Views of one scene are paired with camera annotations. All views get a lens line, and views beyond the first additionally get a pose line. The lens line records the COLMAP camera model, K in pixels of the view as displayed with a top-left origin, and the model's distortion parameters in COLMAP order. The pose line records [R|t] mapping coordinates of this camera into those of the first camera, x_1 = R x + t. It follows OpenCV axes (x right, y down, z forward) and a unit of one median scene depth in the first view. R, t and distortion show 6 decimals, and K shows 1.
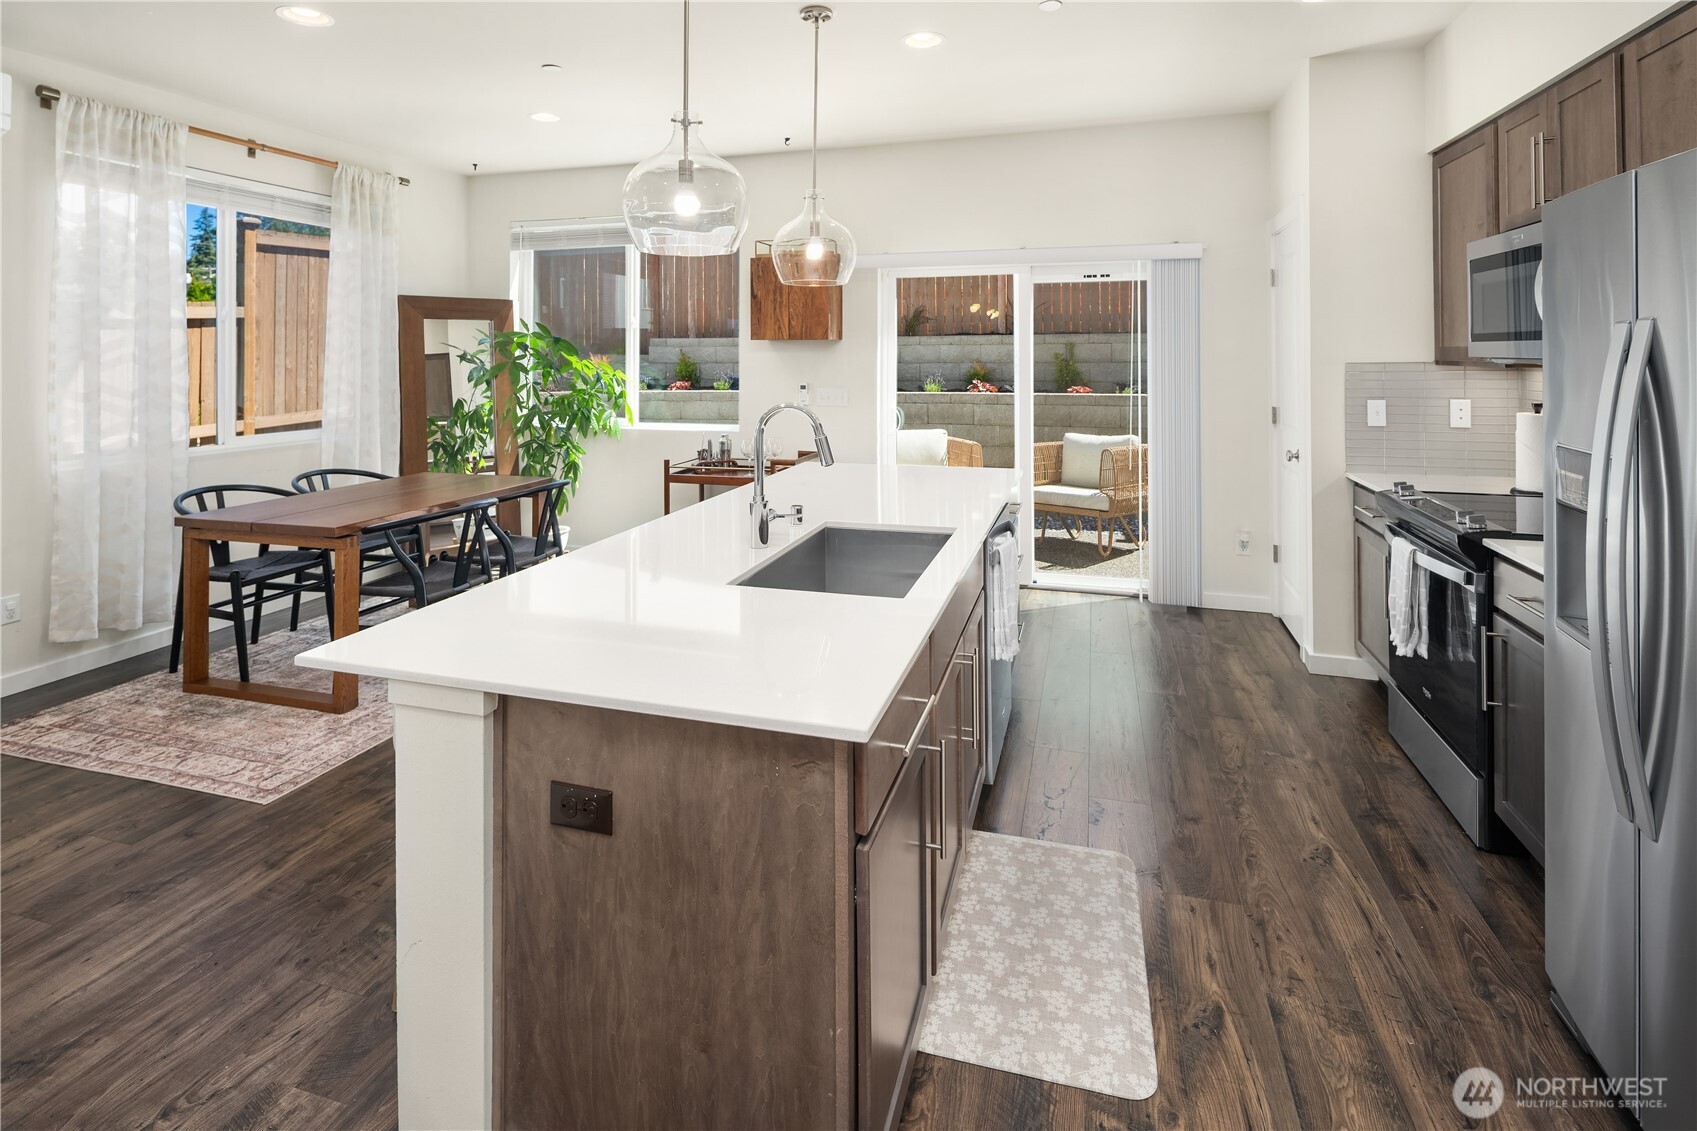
lens RADIAL K [[848.1, 0, 837.7], [0, 848.1, 351.3], [0, 0, 1]] dist [0.006424, -0.007169]
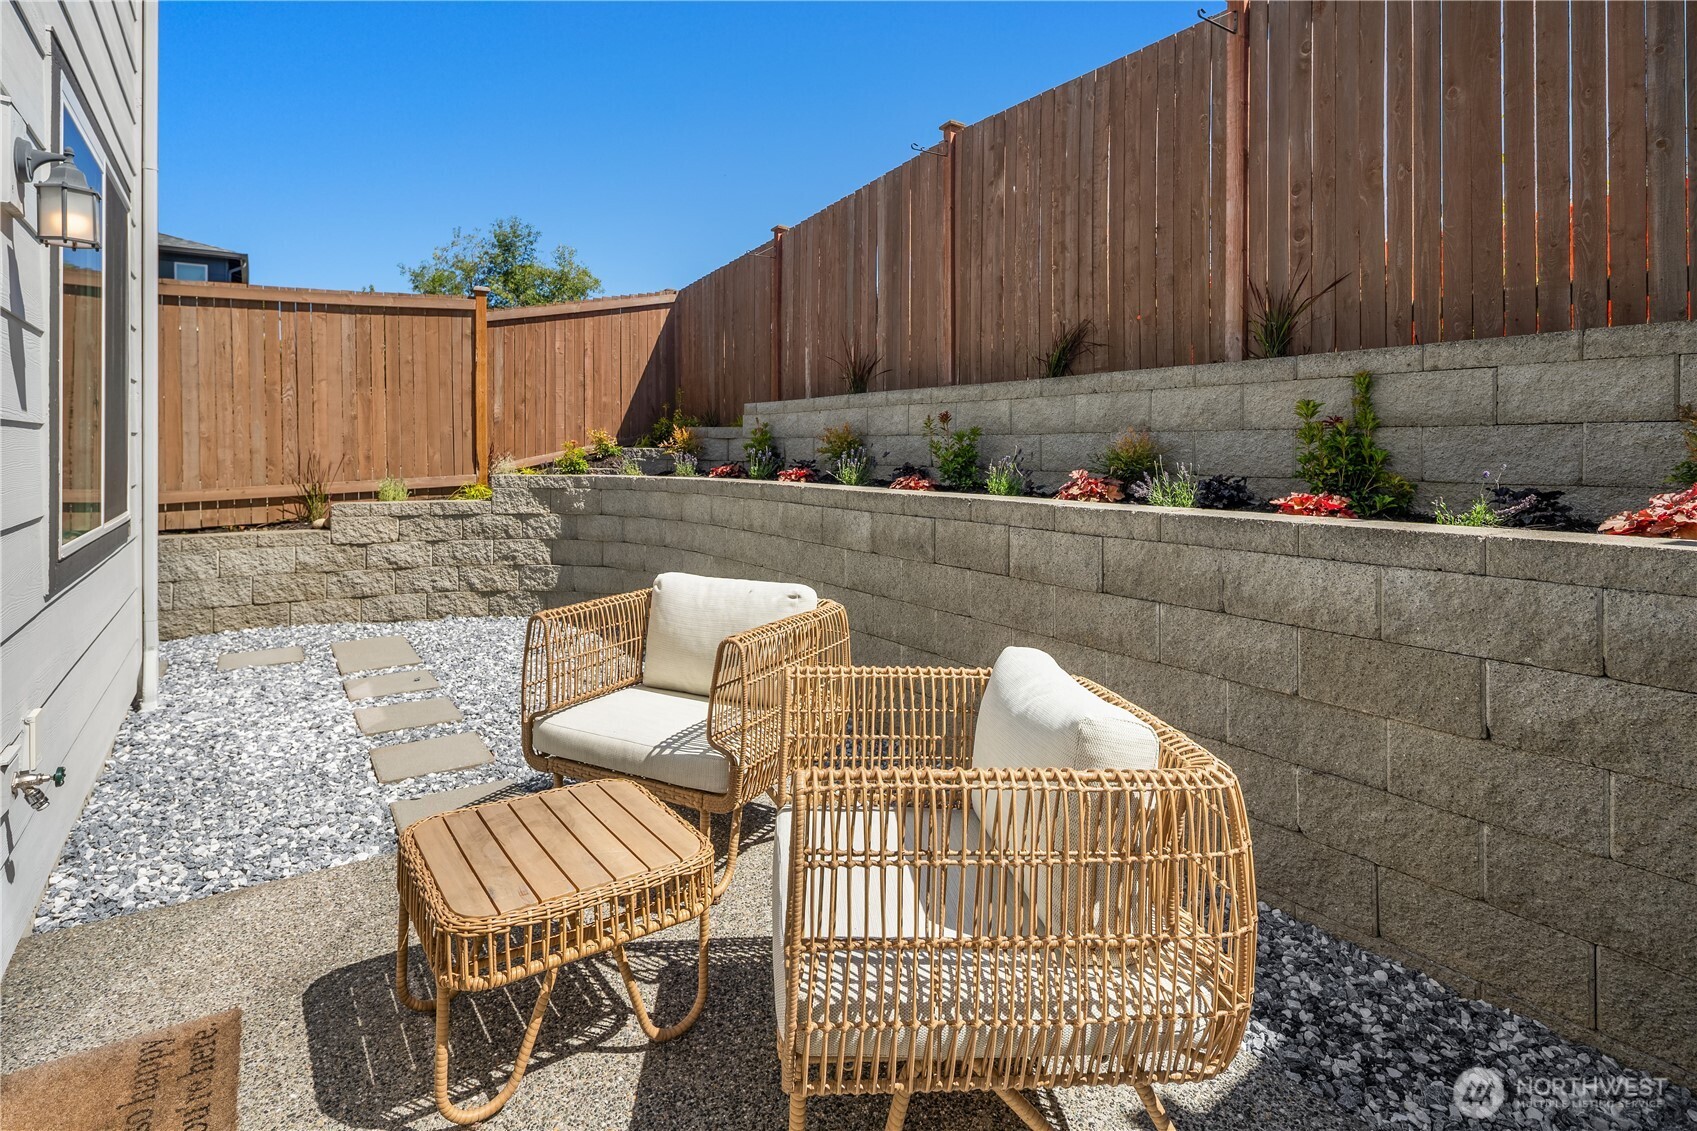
lens RADIAL K [[848.1, 0, 838.2], [0, 848.1, 446.7], [0, 0, 1]] dist [0.006424, -0.007169]
pose [[0.781728, 0.004478, -0.623604, 0.793271], [-0.000676, 0.999980, 0.006334, 0.046669], [0.623620, -0.004529, 0.781715, 1.399705]]
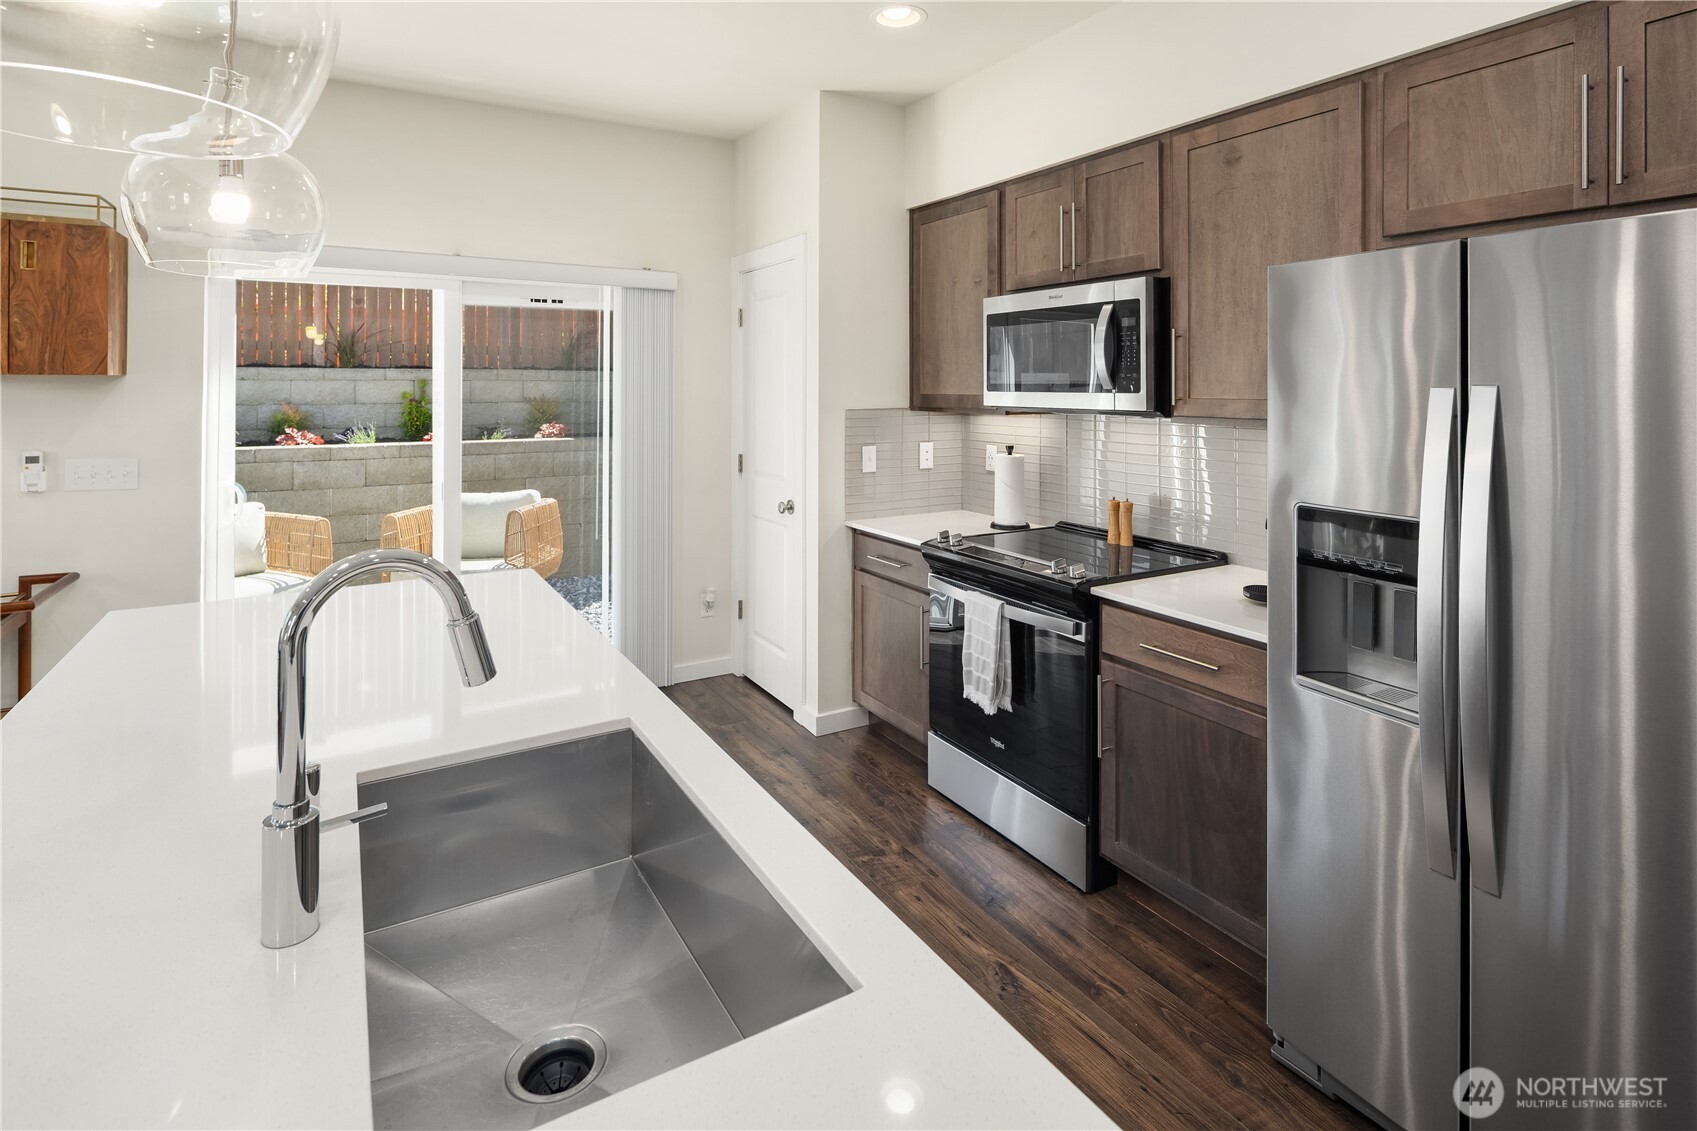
lens RADIAL K [[848.1, 0, 835.4], [0, 848.1, 380.6], [0, 0, 1]] dist [0.006424, -0.007169]
pose [[0.681703, 0.010182, 0.731558, -0.130036], [-0.006442, 0.999948, -0.007914, -0.012093], [-0.731600, 0.000682, 0.681733, 0.342596]]
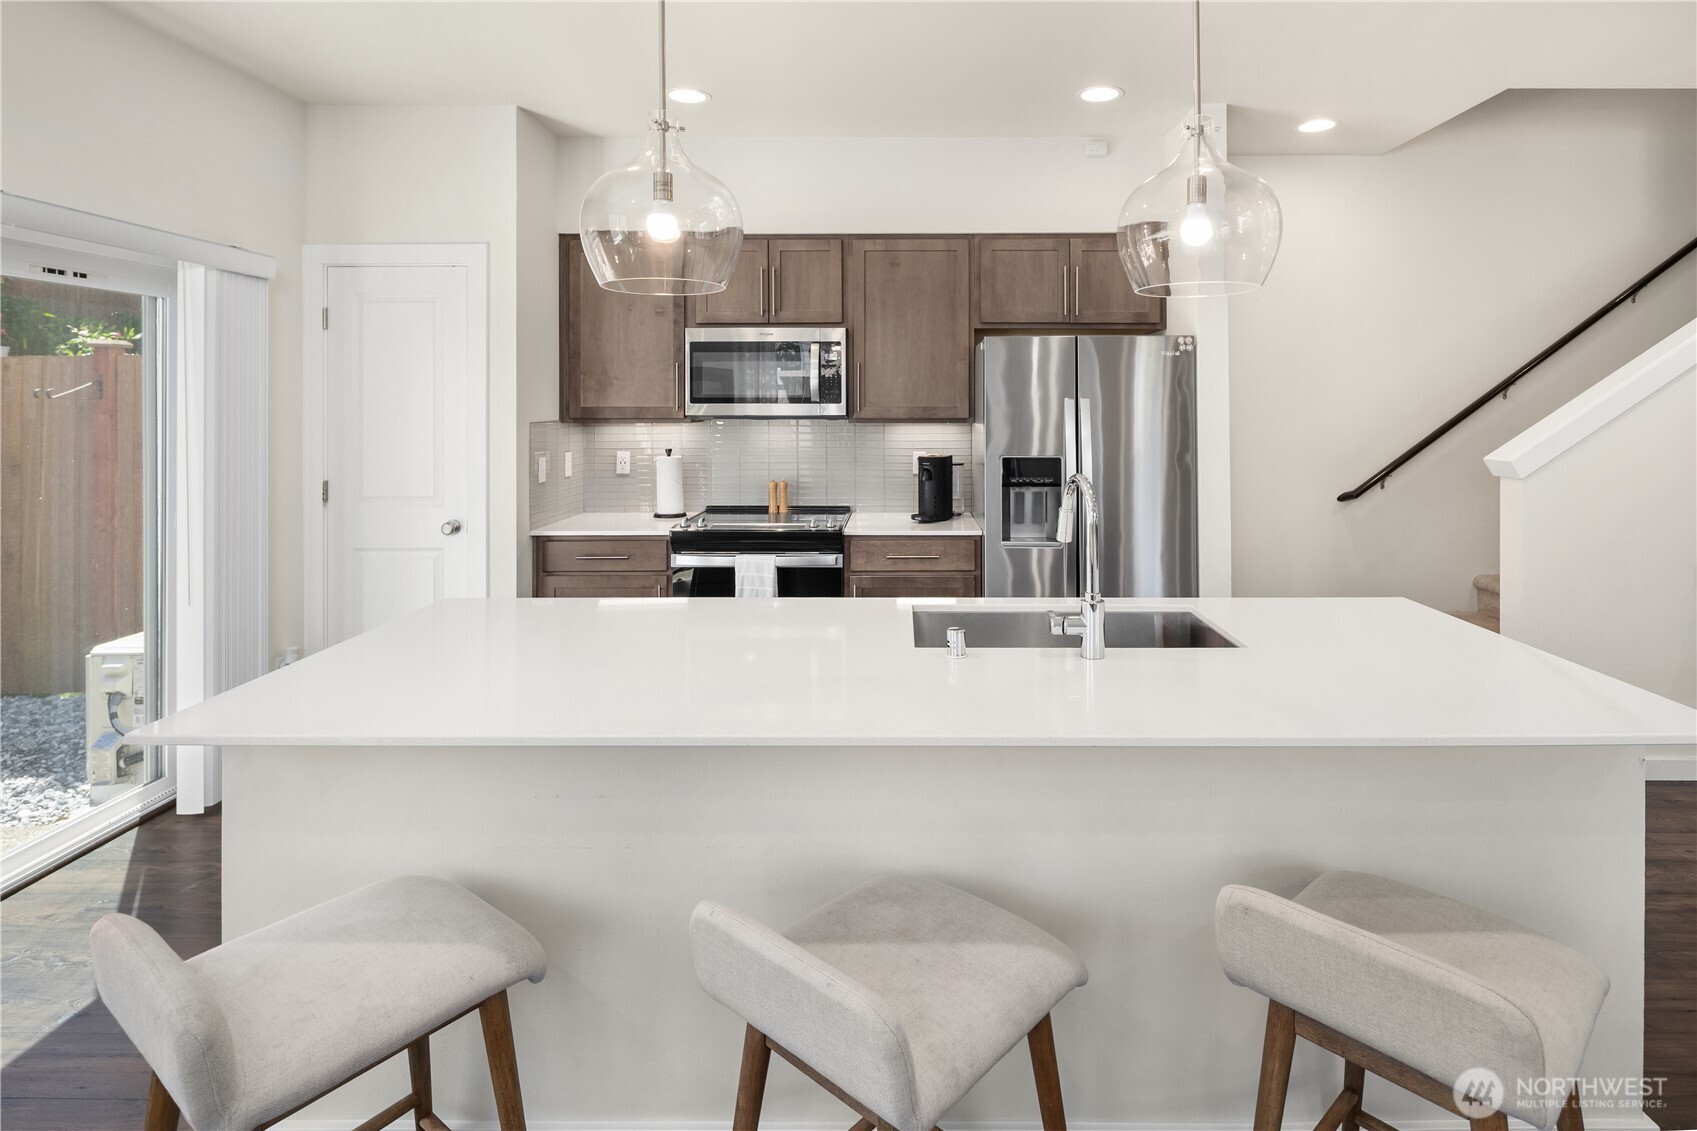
lens RADIAL K [[848.1, 0, 880.5], [0, 848.1, 399.6], [0, 0, 1]] dist [0.006424, -0.007169]
pose [[-0.288482, 0.007803, 0.957453, -0.485397], [0.000231, 0.999967, -0.008080, -0.005625], [-0.957485, -0.002110, -0.288474, 0.898776]]
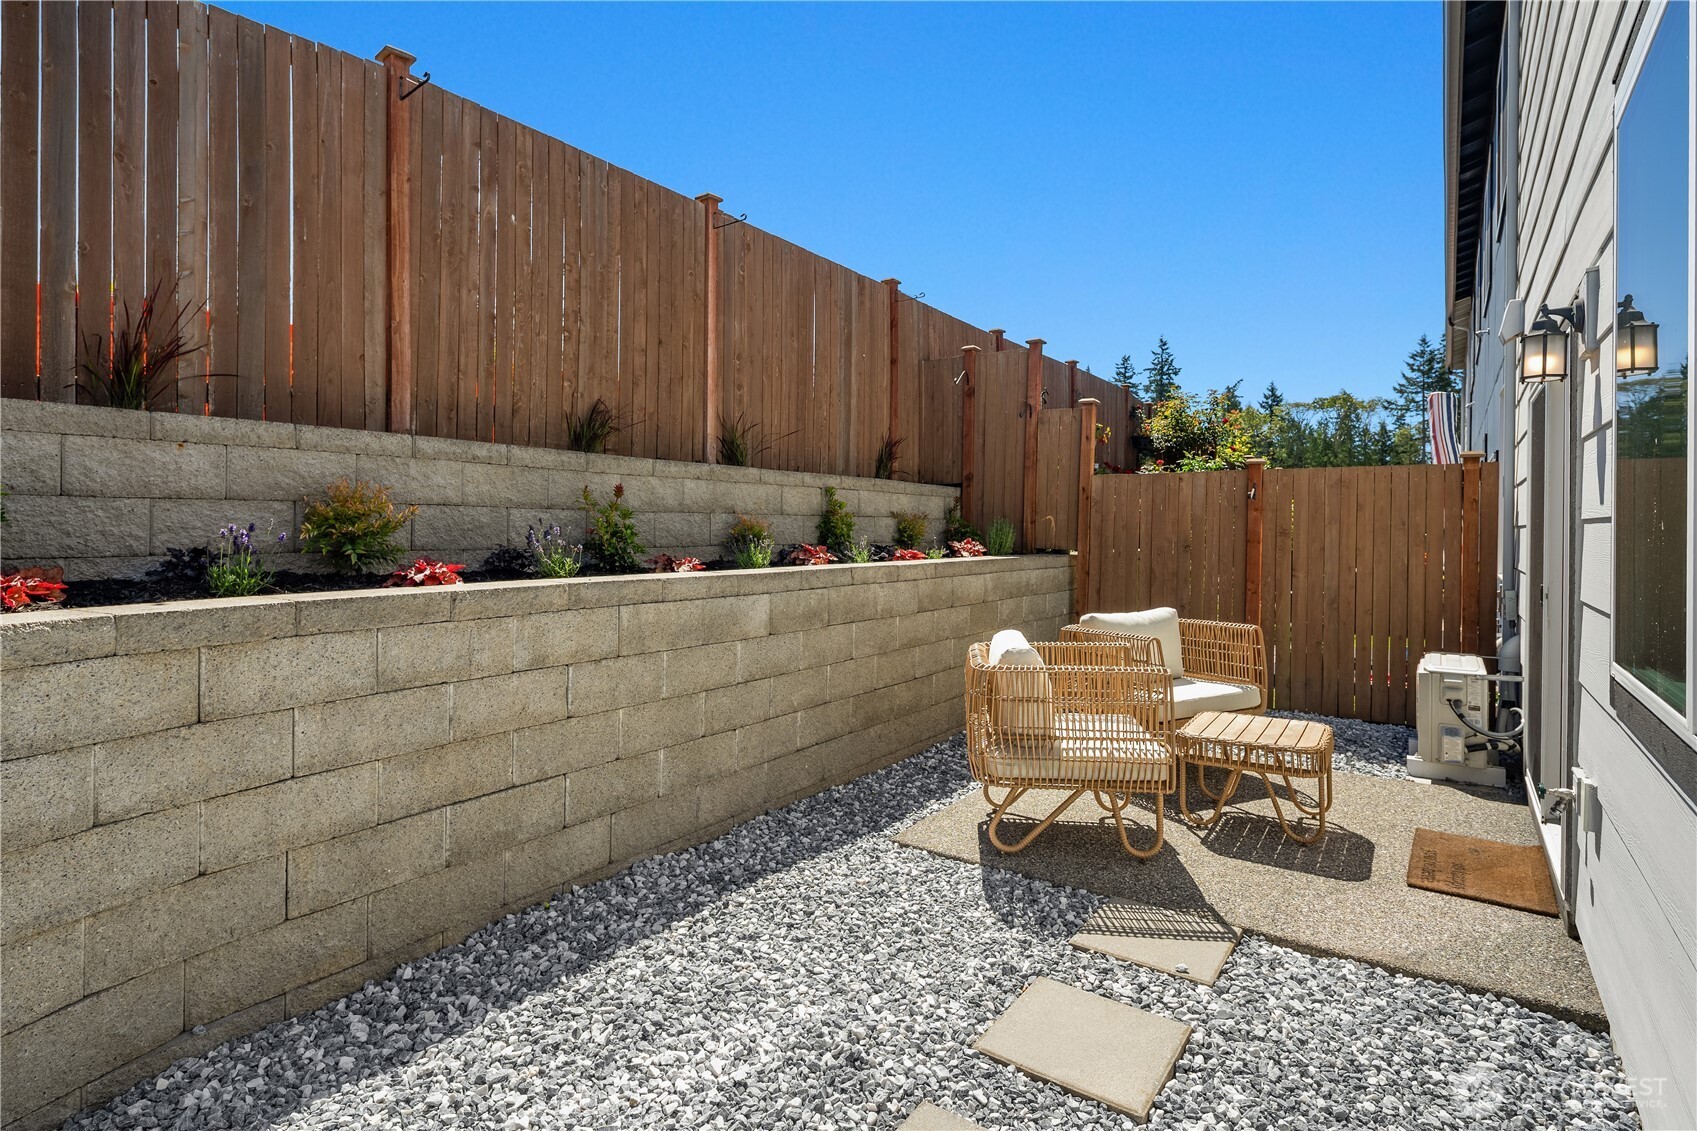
lens RADIAL K [[848.1, 0, 841.0], [0, 848.1, 531.2], [0, 0, 1]] dist [0.006424, -0.007169]
pose [[0.323626, 0.001284, 0.946184, -0.889358], [-0.019974, 0.999786, 0.005475, 0.052270], [-0.945974, -0.020671, 0.323583, 1.867678]]
